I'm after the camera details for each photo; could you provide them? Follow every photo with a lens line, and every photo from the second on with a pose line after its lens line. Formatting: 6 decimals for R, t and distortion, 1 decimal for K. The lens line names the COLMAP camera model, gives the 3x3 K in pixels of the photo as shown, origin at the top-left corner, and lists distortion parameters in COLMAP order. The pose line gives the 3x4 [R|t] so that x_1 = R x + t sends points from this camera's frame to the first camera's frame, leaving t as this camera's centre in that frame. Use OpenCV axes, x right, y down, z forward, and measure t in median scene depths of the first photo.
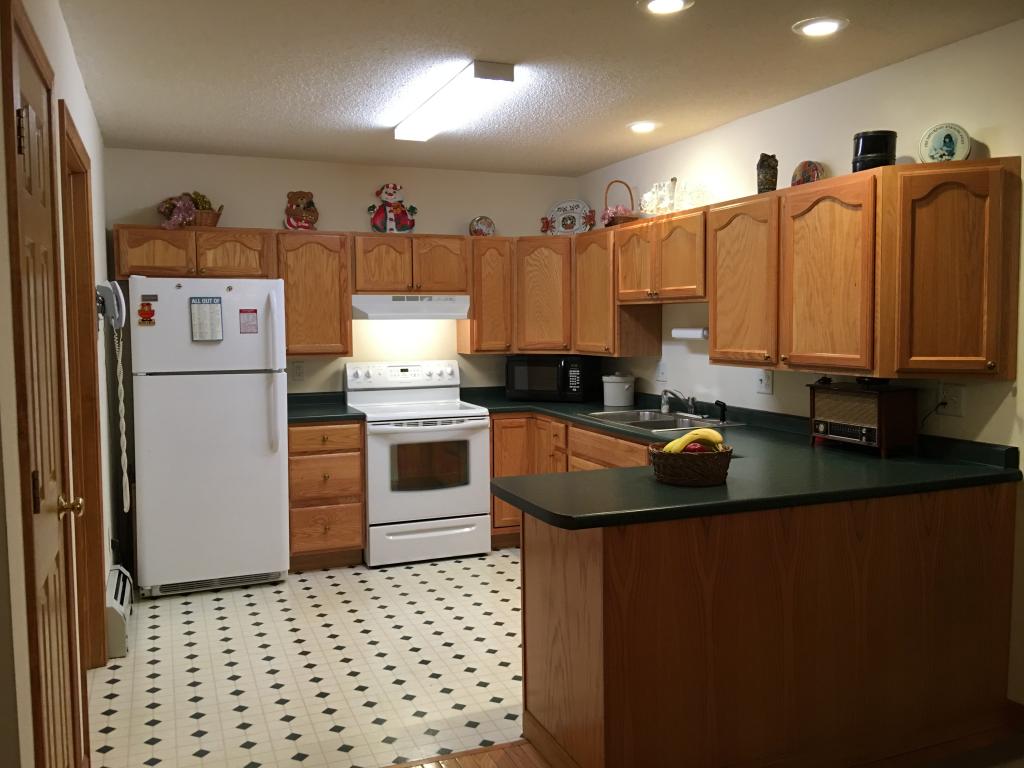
lens RADIAL K [[863.0, 0, 508.5], [0, 863.0, 378.4], [0, 0, 1]] dist [0.080201, -0.123599]
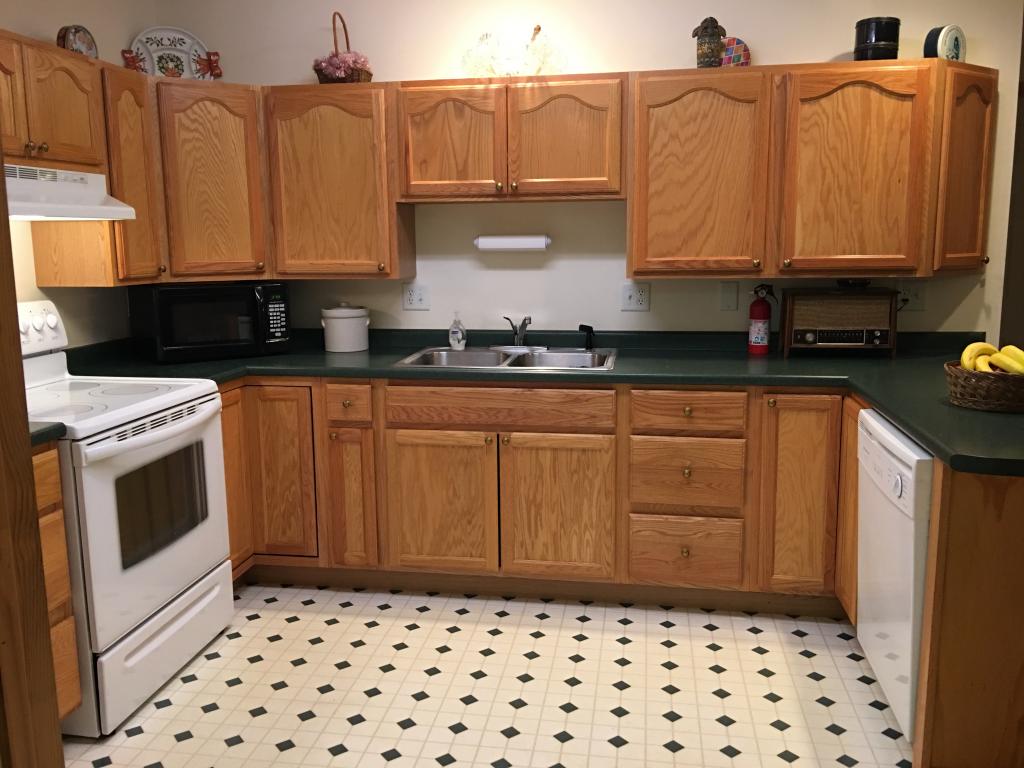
lens RADIAL K [[863.0, 0, 510.1], [0, 863.0, 377.3], [0, 0, 1]] dist [0.080201, -0.123599]
pose [[0.513788, -0.133886, 0.847406, -0.427055], [0.064831, 0.990983, 0.117263, -0.021901], [-0.855464, -0.005310, 0.517835, 0.560017]]
